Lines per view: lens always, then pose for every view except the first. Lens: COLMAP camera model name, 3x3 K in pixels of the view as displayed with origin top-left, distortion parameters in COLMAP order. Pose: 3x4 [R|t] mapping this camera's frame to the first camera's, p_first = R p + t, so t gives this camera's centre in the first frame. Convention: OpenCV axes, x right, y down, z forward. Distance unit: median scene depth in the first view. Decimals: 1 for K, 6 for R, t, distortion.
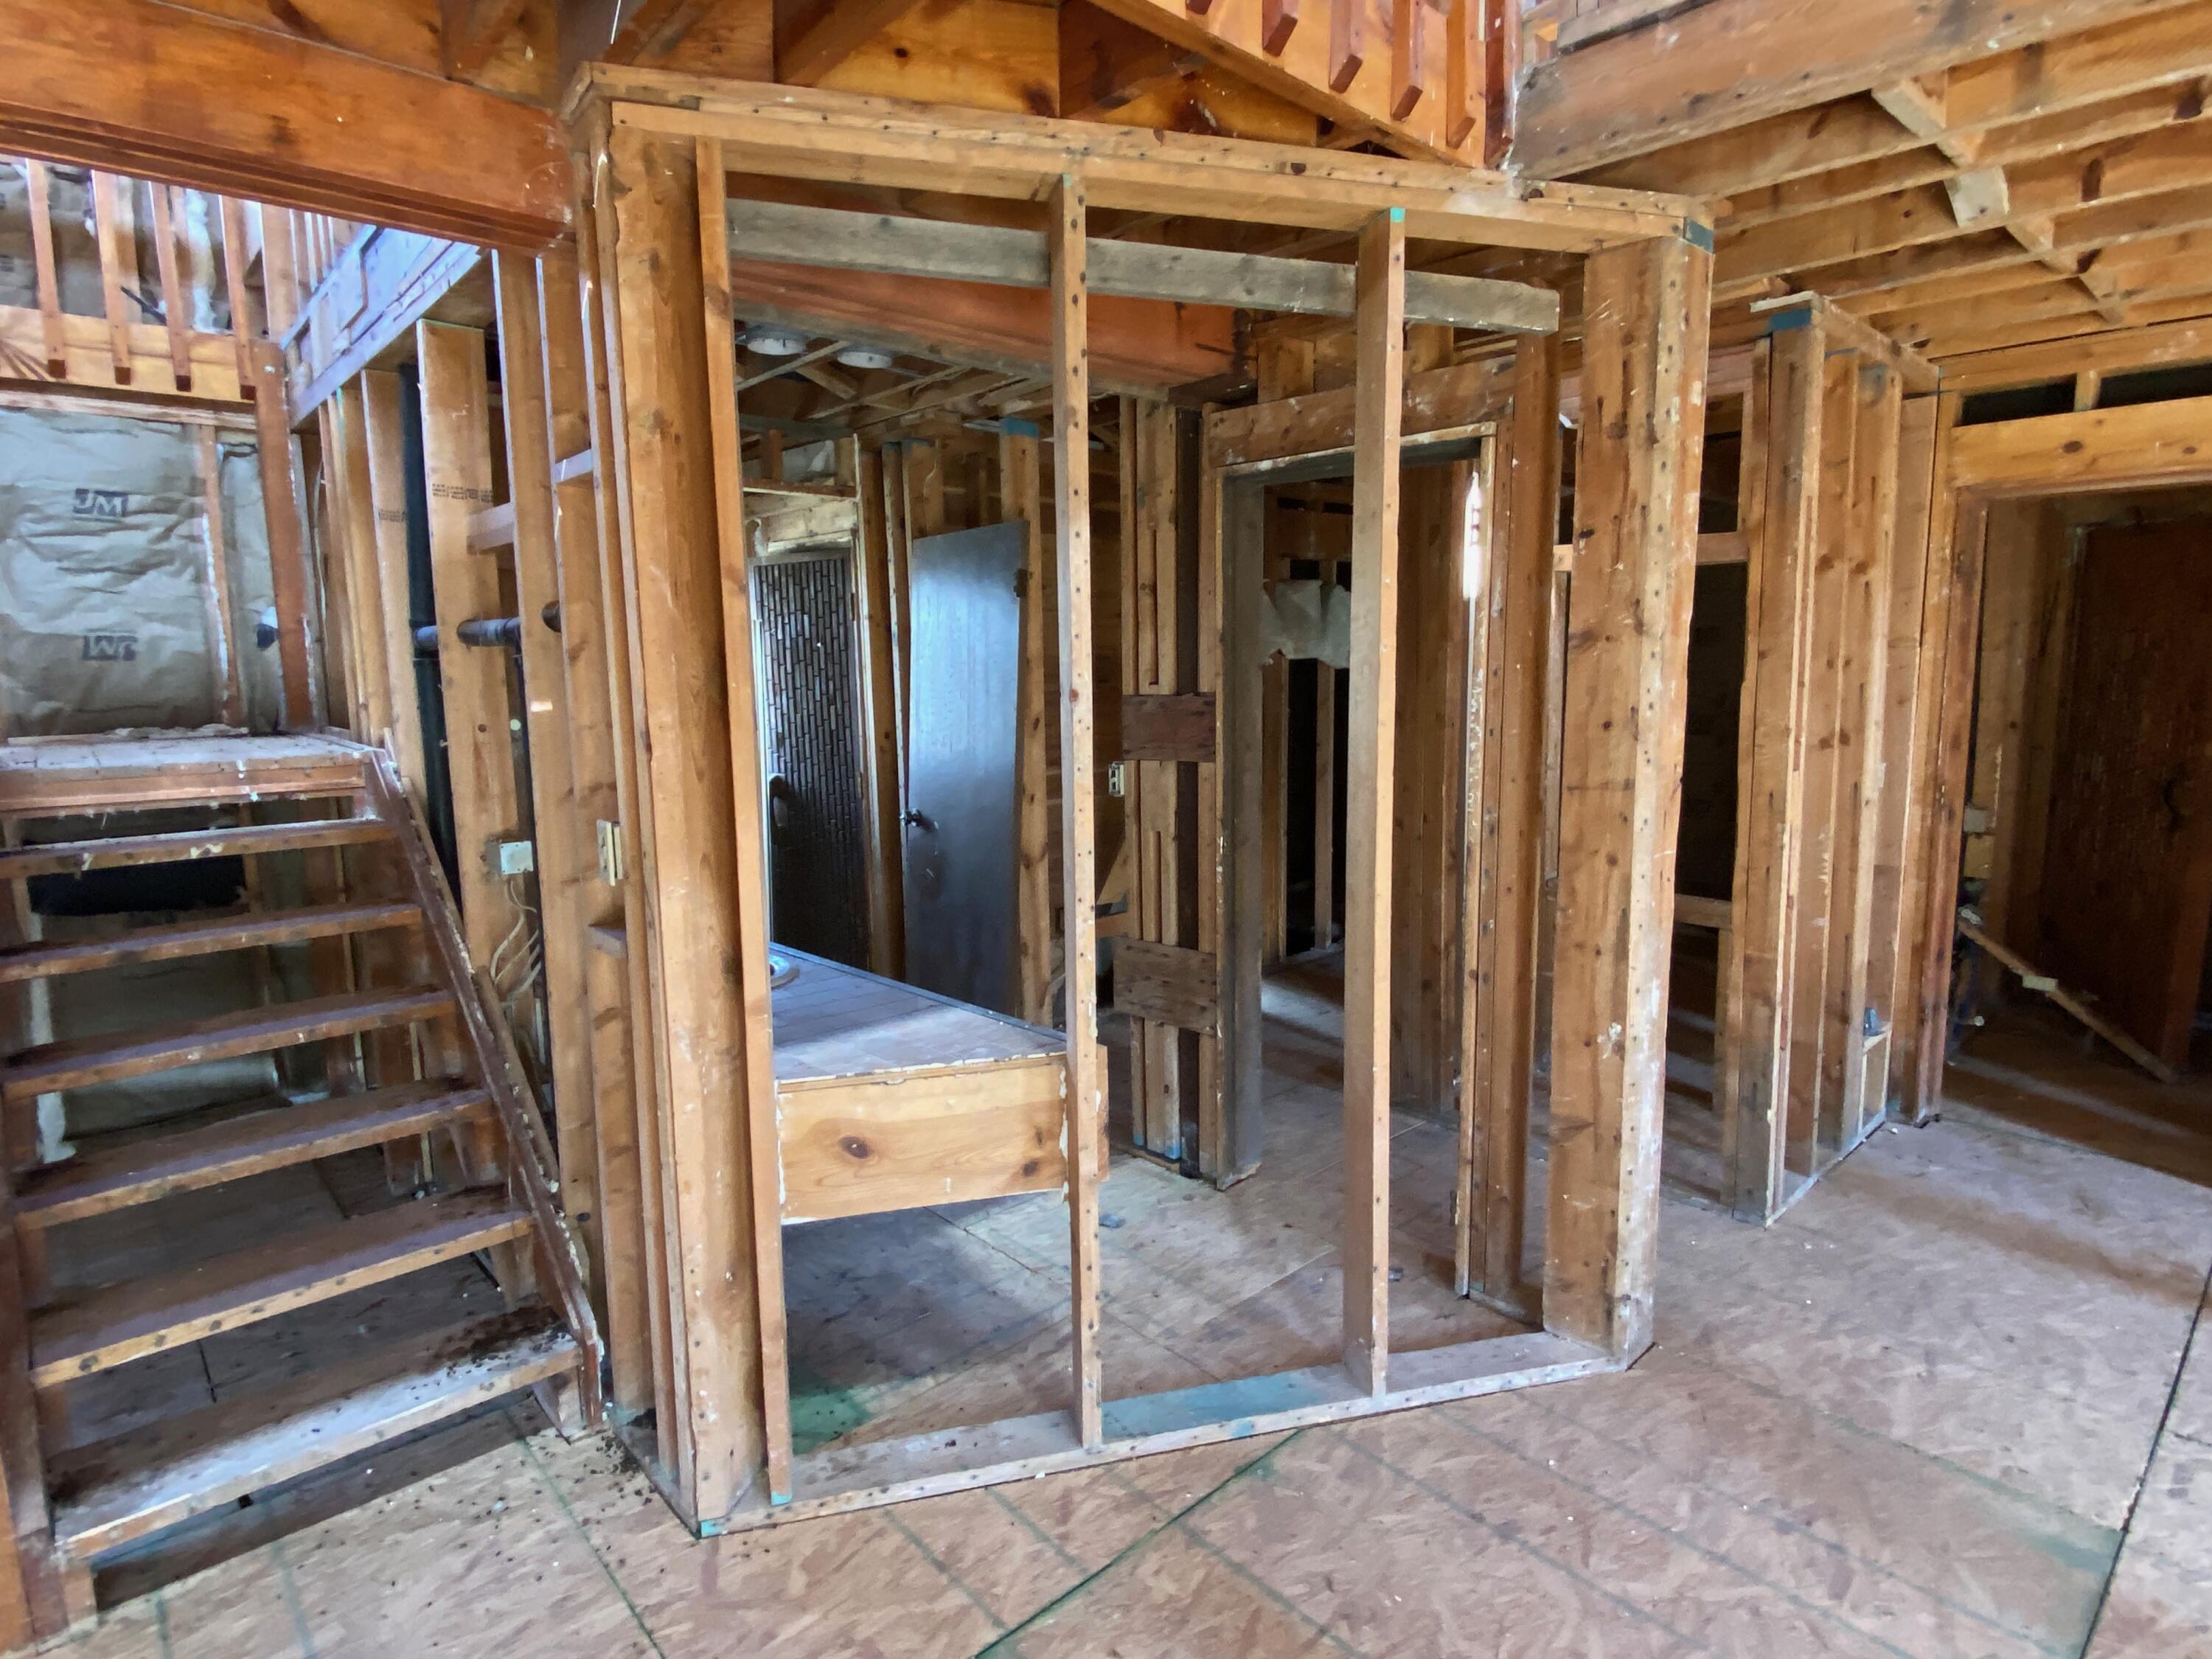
lens RADIAL K [[1173.4, 0, 1116.9], [0, 1173.4, 823.3], [0, 0, 1]] dist [0.052251, -0.044937]
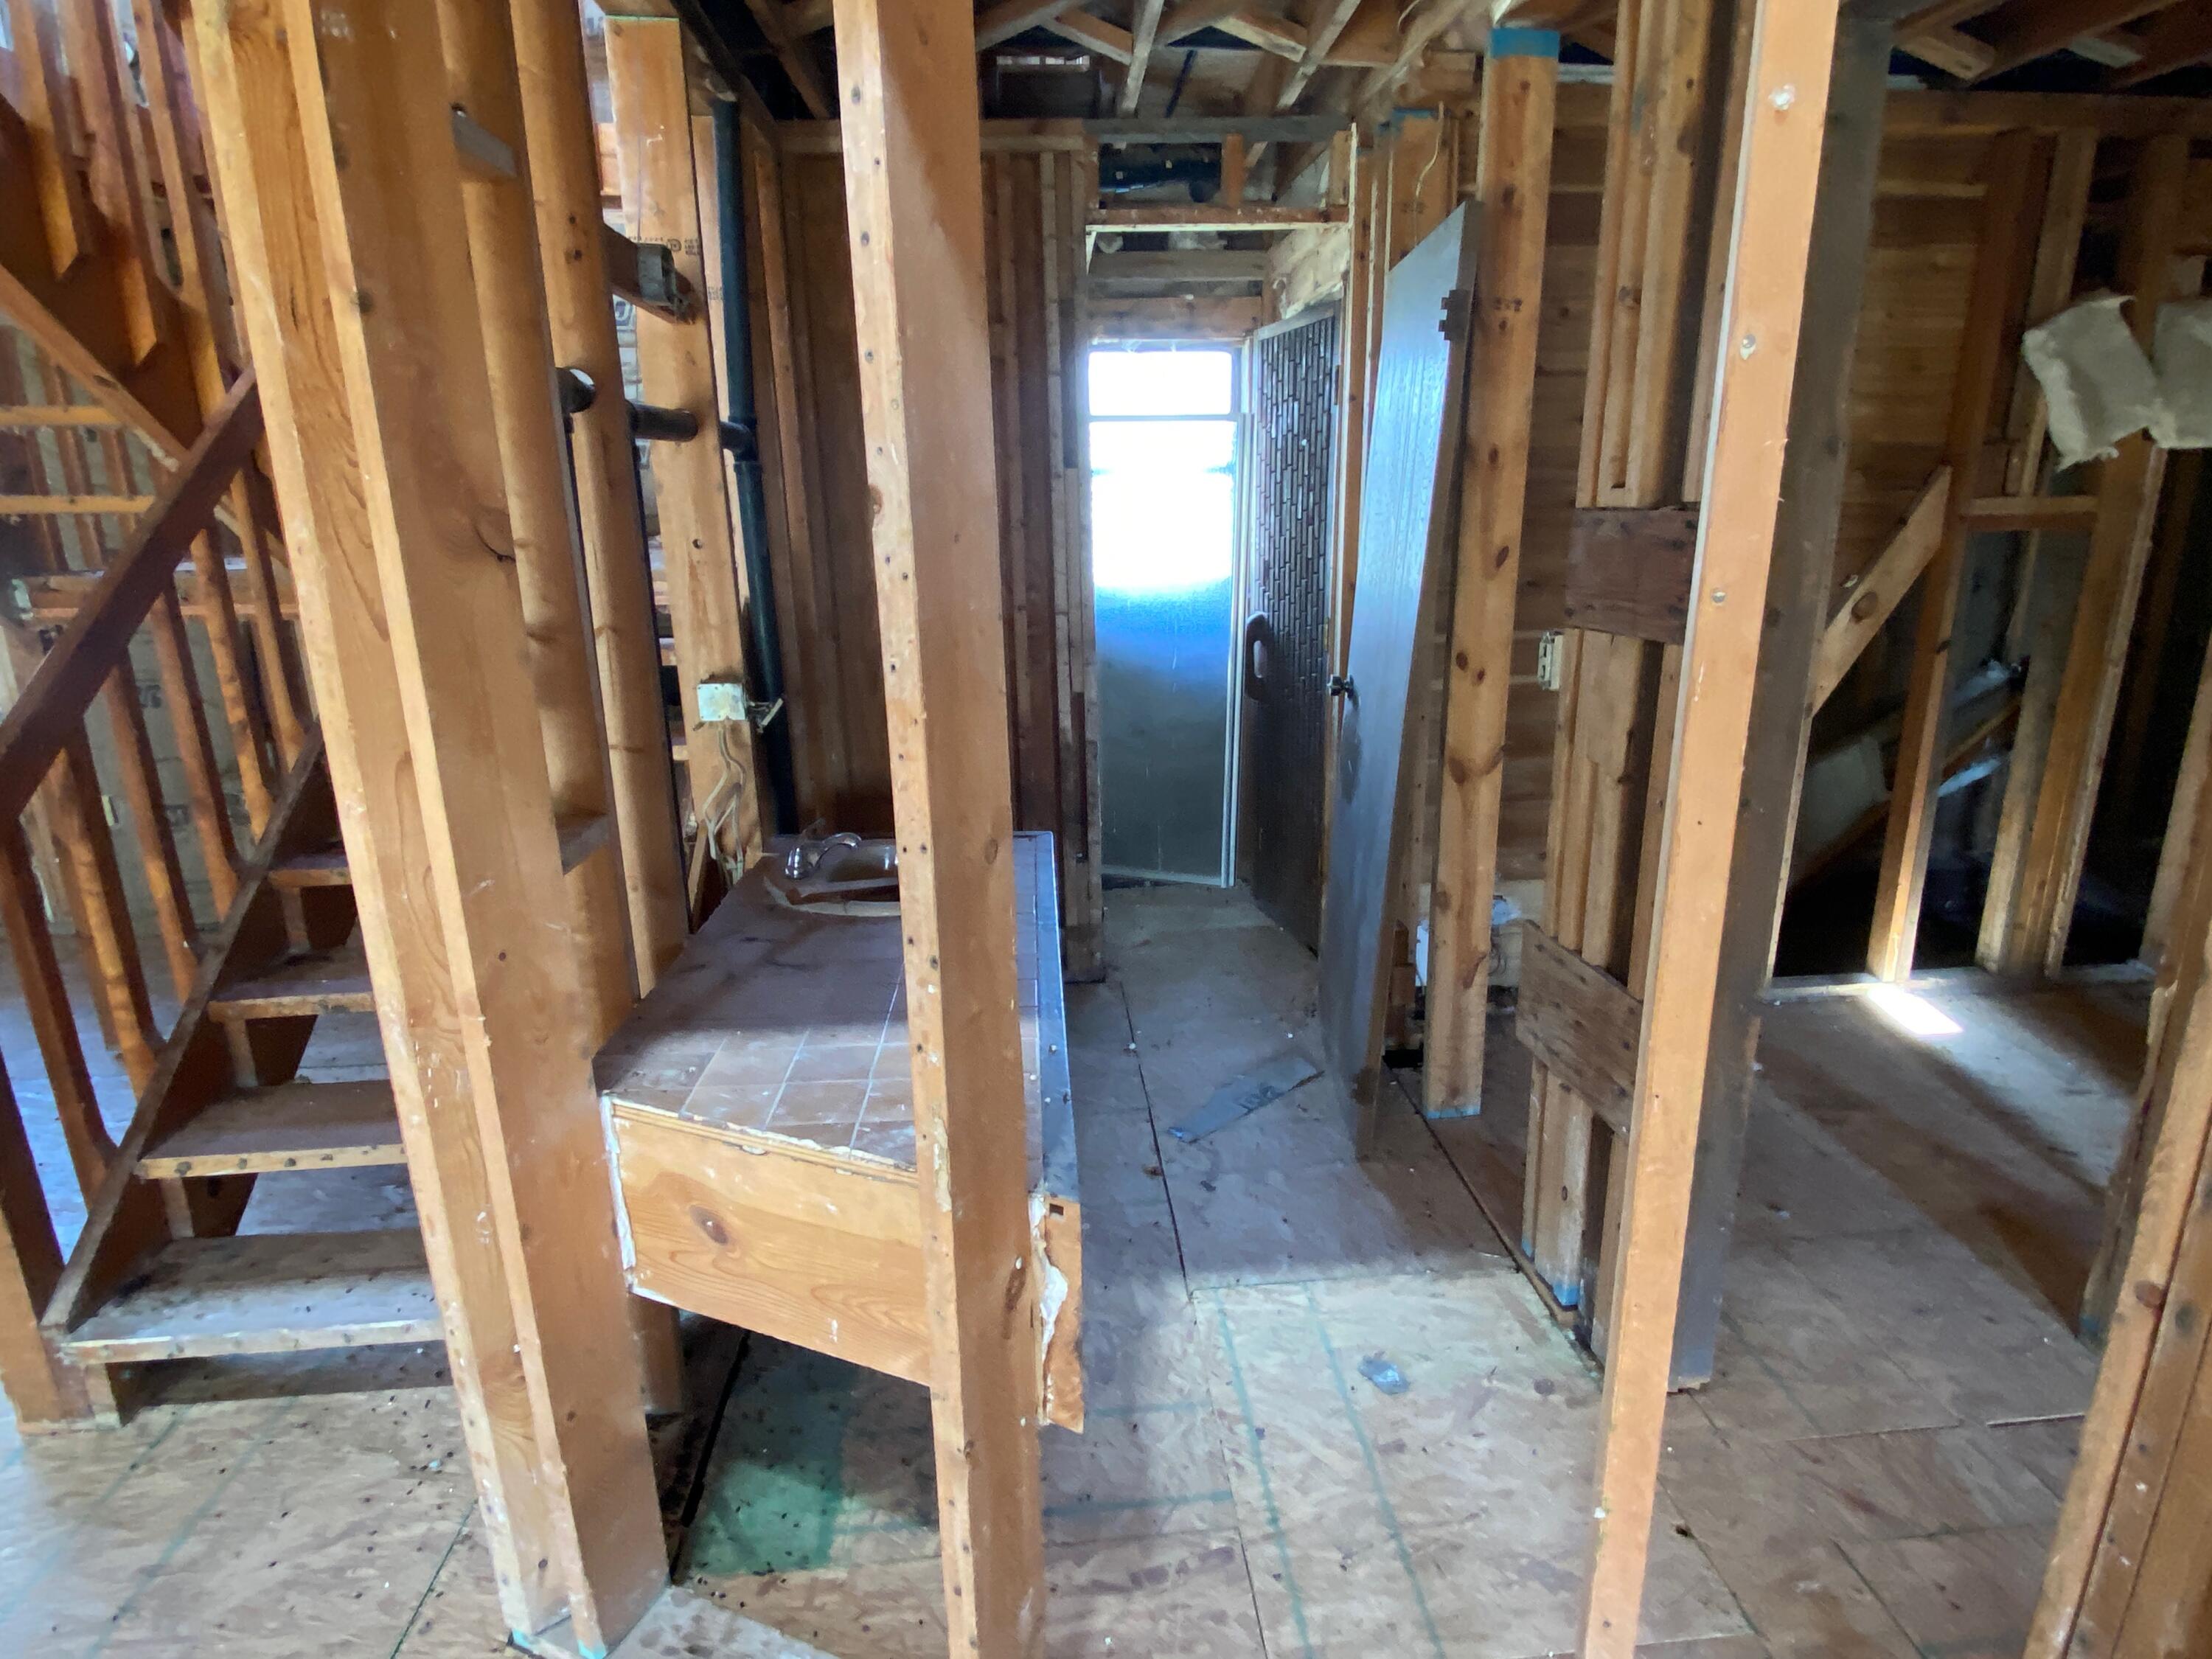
lens RADIAL K [[1172.6, 0, 1130.5], [0, 1172.6, 819.8], [0, 0, 1]] dist [0.056319, -0.048912]
pose [[0.788264, 0.162753, -0.593423, 0.212135], [-0.076460, 0.982820, 0.167985, -0.046502], [0.610568, -0.087043, 0.787166, 0.454876]]
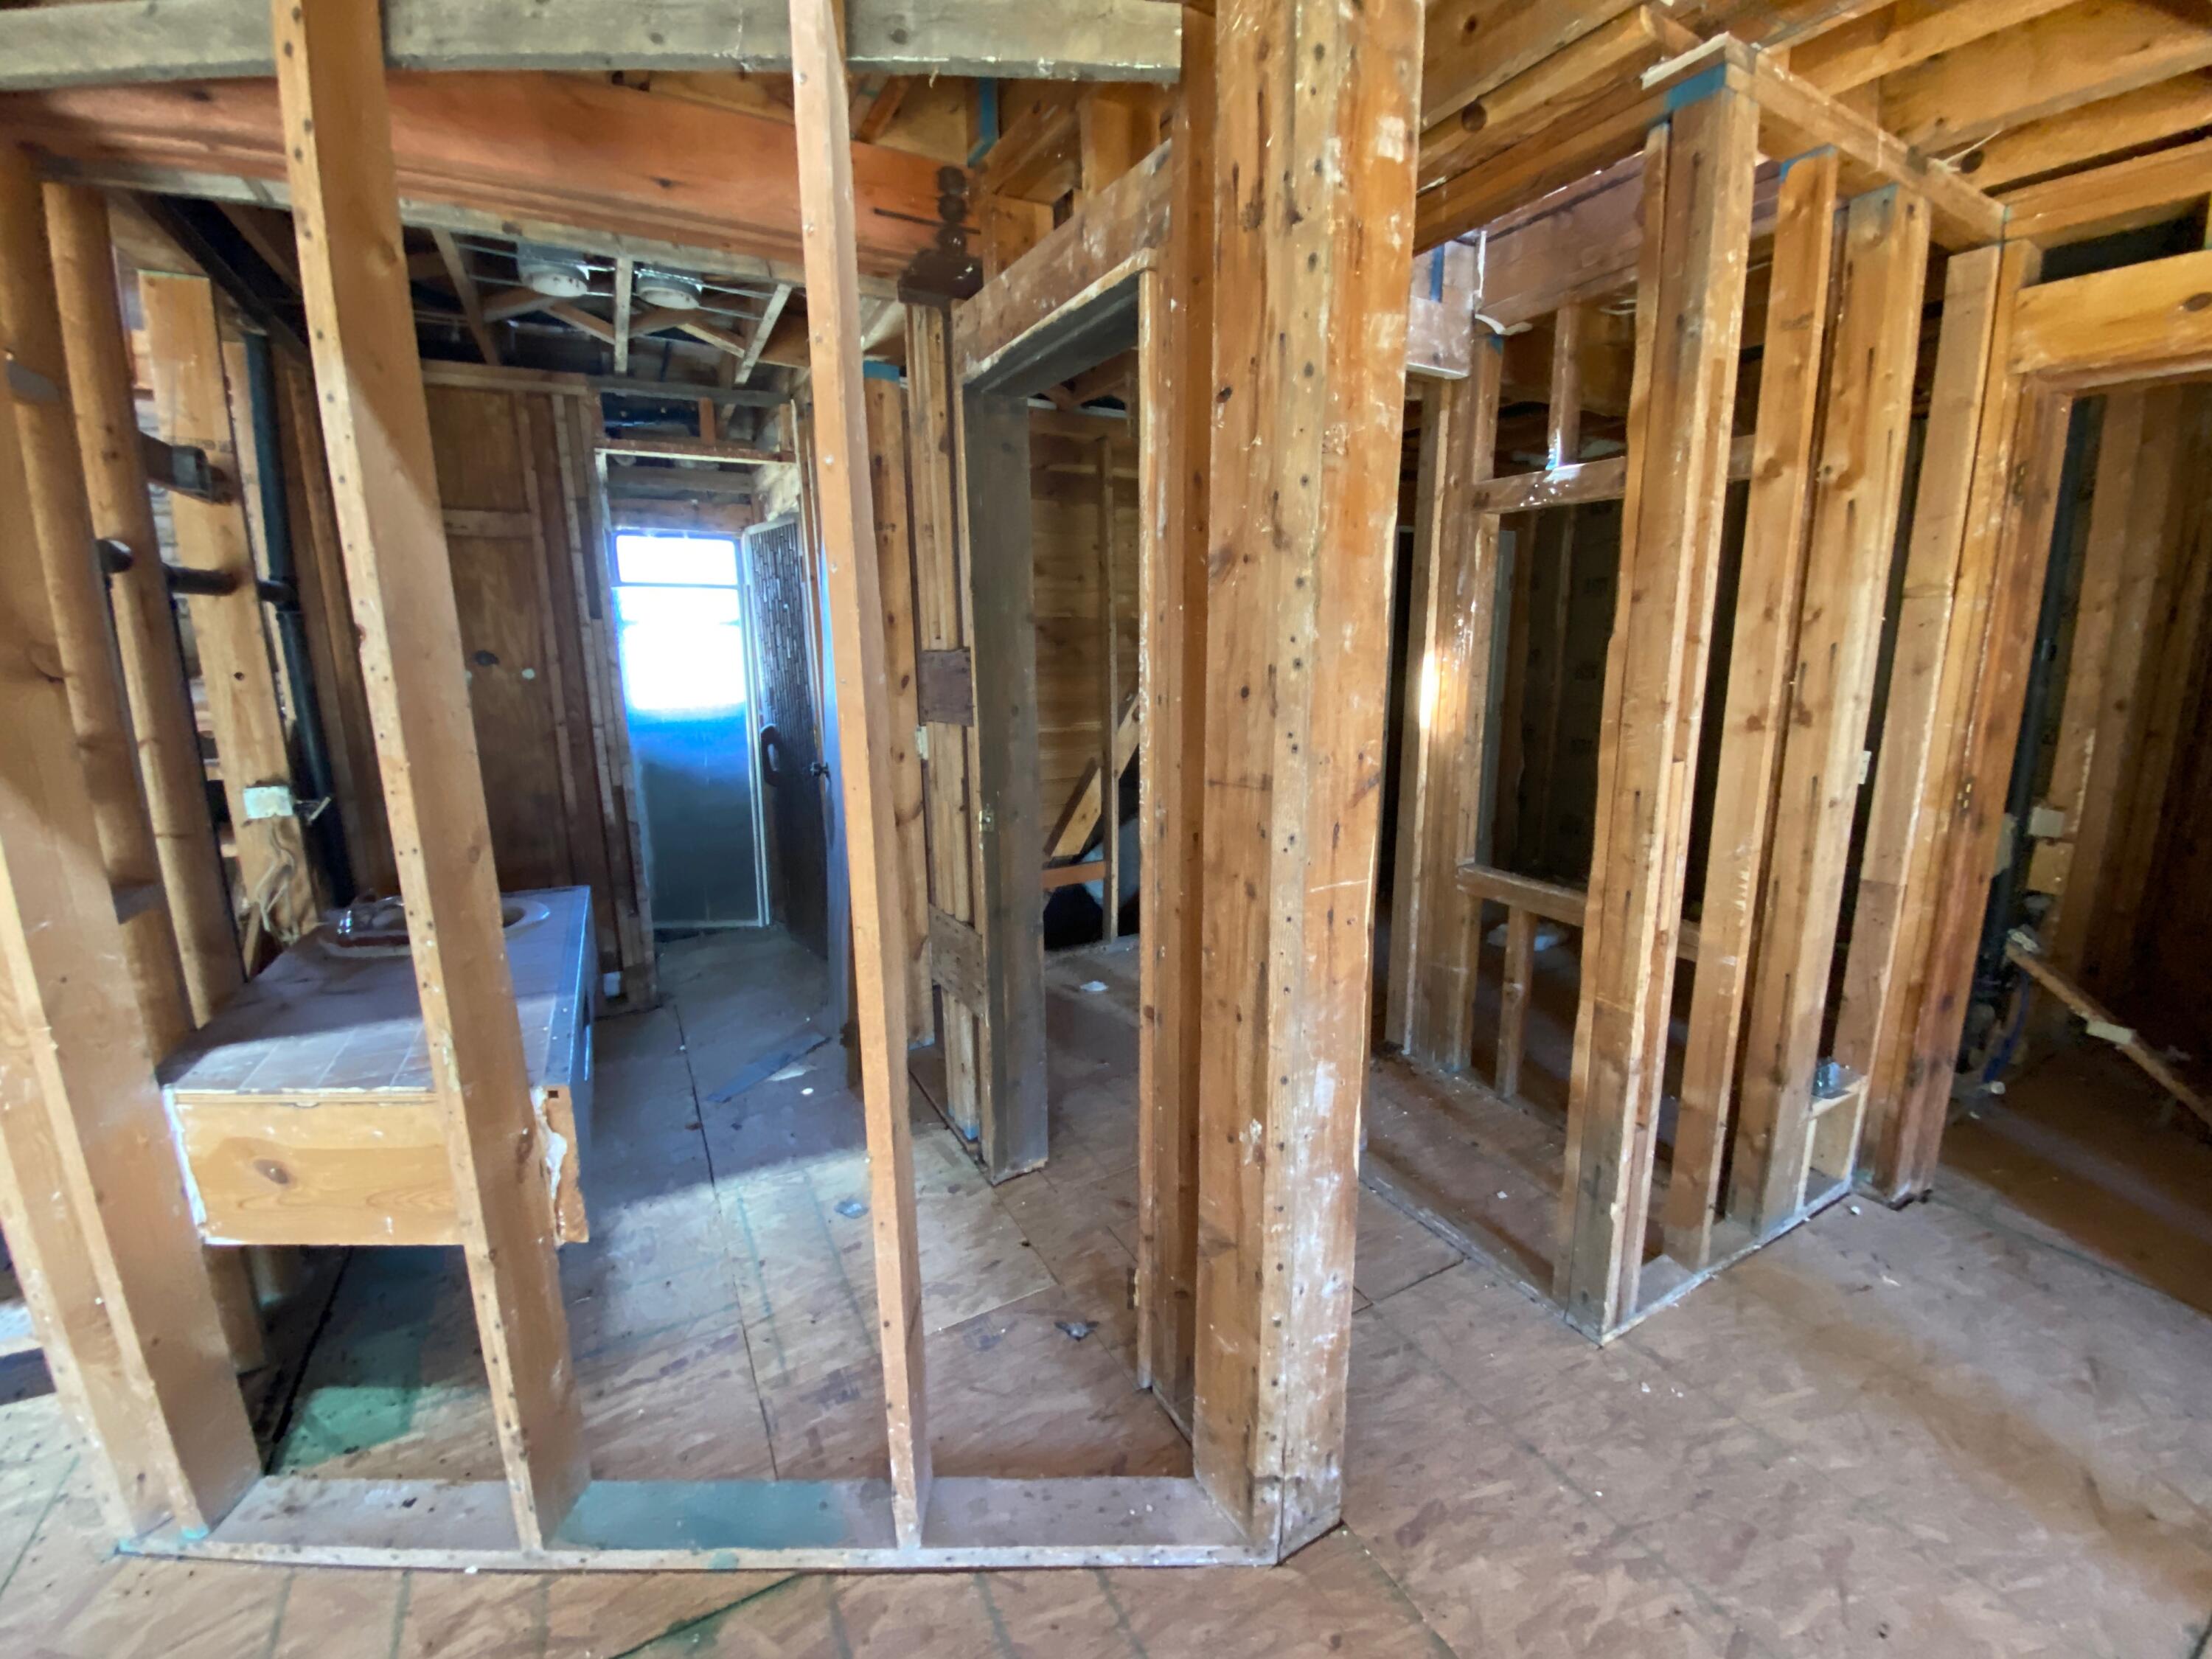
lens RADIAL K [[890.9, 0, 1109.1], [0, 890.9, 826.5], [0, 0, 1]] dist [0.021589, -0.019759]
pose [[0.969764, 0.053673, -0.238069, 0.353703], [-0.036423, 0.996421, 0.076276, -0.032616], [0.241311, -0.065299, 0.968249, 0.374062]]
